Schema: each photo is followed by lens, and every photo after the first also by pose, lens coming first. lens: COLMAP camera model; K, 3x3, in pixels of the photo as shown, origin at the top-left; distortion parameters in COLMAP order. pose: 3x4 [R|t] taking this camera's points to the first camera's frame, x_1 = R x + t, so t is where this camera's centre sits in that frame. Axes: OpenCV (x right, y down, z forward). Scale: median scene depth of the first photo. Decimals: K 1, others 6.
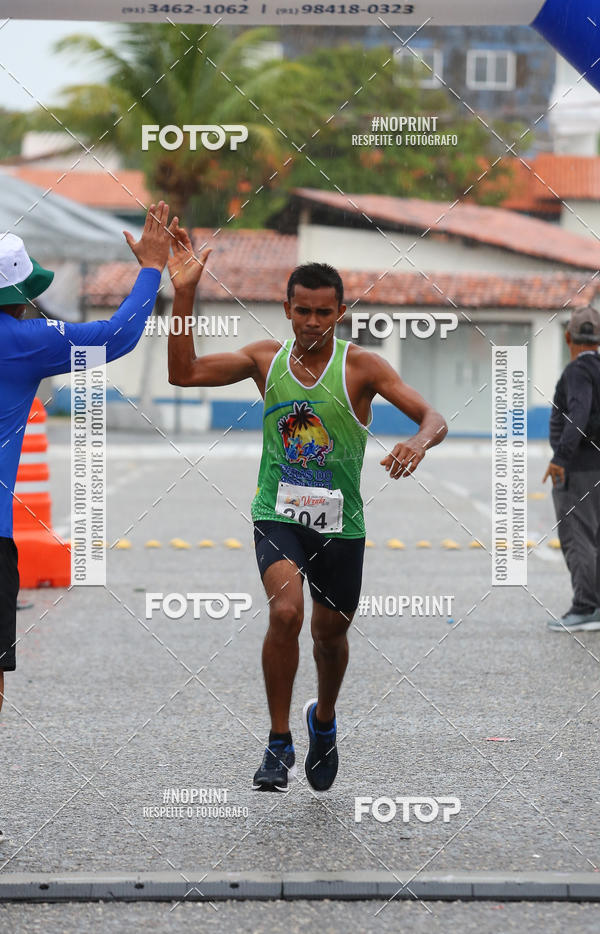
lens RADIAL K [[3703.6, 0, 300.5], [0, 3703.6, 466.7], [0, 0, 1]] dist [-0.105961, 0.000000]
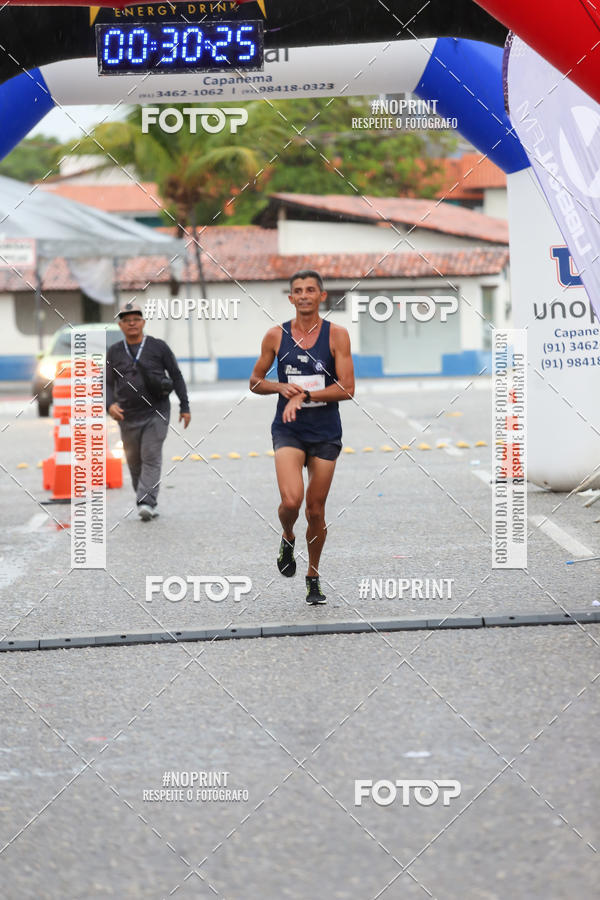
lens RADIAL K [[4574.4, 0, 331.6], [0, 4574.4, 441.0], [0, 0, 1]] dist [0.533287, 0.000000]
pose [[0.998787, -0.048901, -0.005733, 0.024241], [0.048882, 0.998799, -0.003431, 0.018948], [0.005894, 0.003146, 0.999978, -0.621734]]
